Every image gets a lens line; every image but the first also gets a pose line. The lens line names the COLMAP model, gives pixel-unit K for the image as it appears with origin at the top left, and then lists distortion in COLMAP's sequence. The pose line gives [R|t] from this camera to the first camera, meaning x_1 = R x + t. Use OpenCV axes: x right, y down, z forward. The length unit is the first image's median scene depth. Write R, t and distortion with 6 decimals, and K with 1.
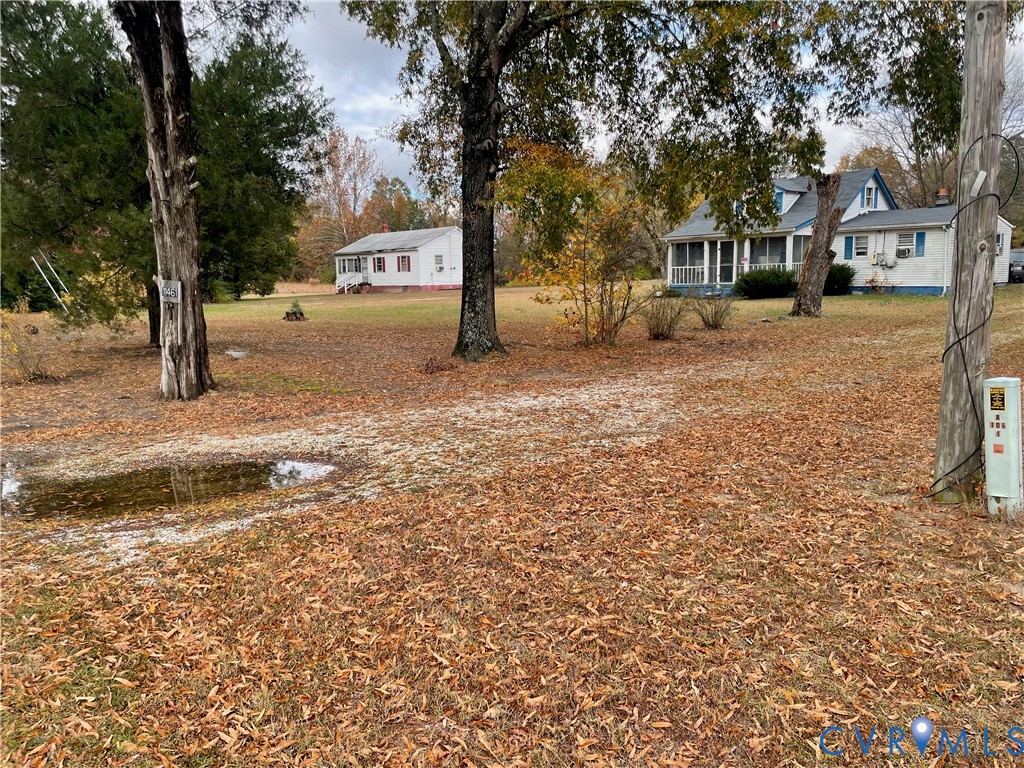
lens RADIAL K [[762.6, 0, 487.8], [0, 762.6, 377.2], [0, 0, 1]] dist [0.041540, -0.073006]
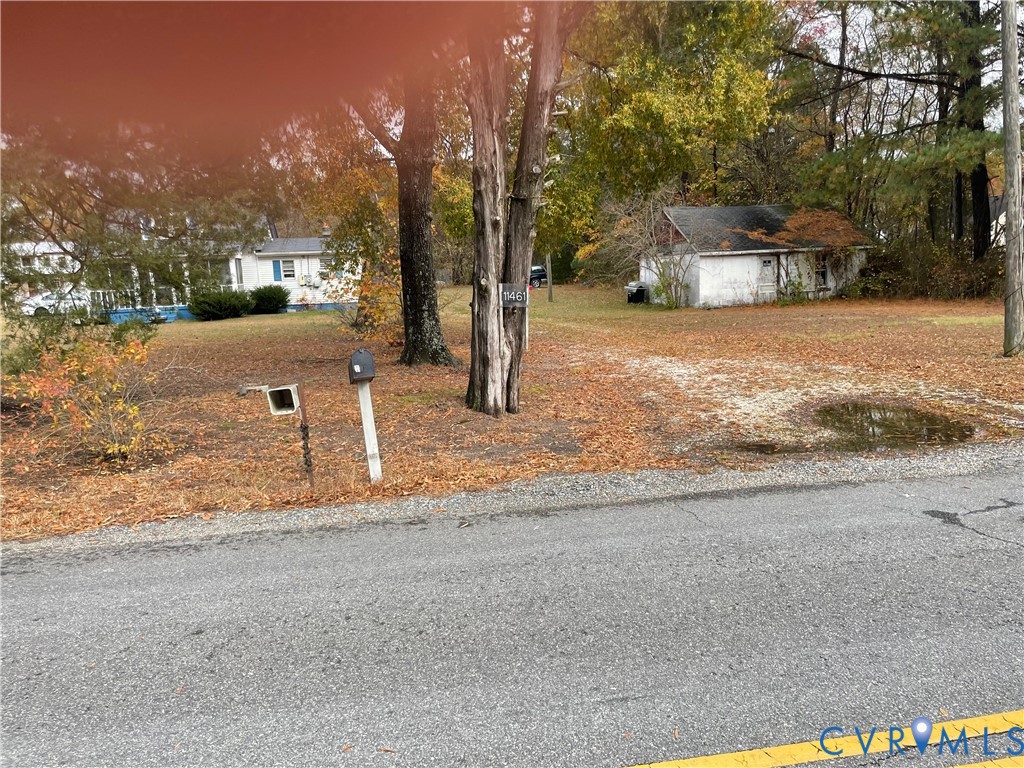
lens RADIAL K [[762.6, 0, 510.3], [0, 762.6, 383.3], [0, 0, 1]] dist [0.041540, -0.073006]
pose [[0.537595, -0.118683, 0.834809, -0.804360], [0.142994, 0.988537, 0.048454, -0.034608], [-0.830990, 0.093324, 0.548404, 0.341112]]
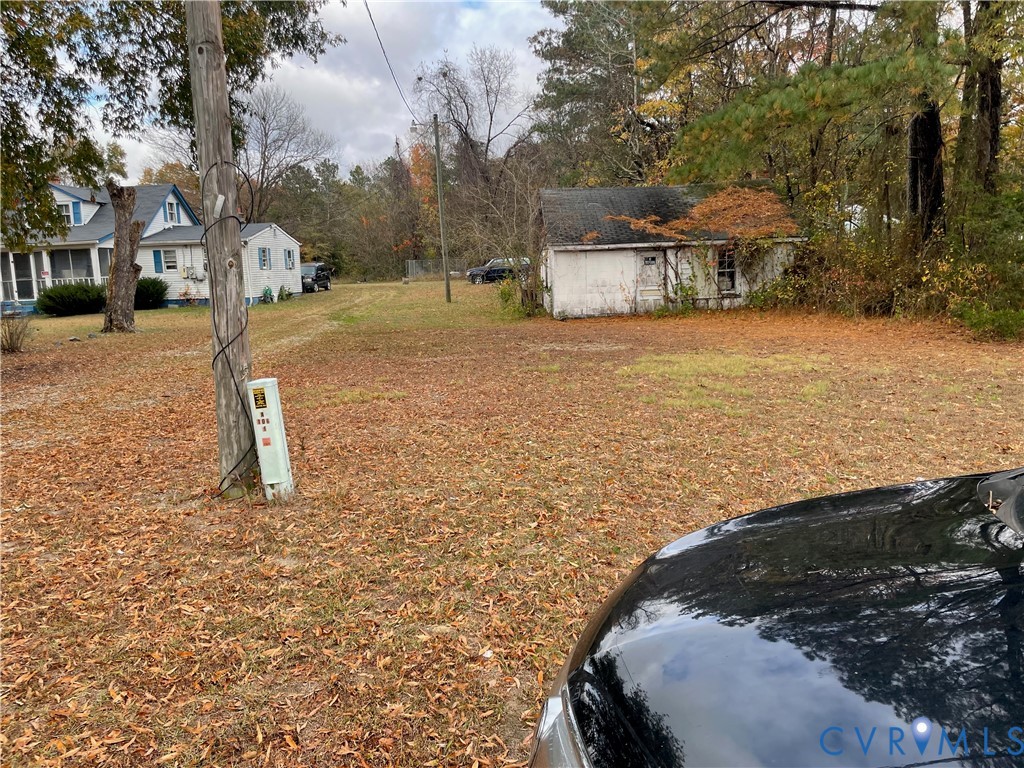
lens RADIAL K [[762.6, 0, 515.8], [0, 762.6, 380.2], [0, 0, 1]] dist [0.041540, -0.073006]
pose [[0.671829, -0.106923, 0.732948, 0.088571], [0.115414, 0.992551, 0.039005, 0.001058], [-0.731659, 0.058388, 0.679165, -0.040625]]
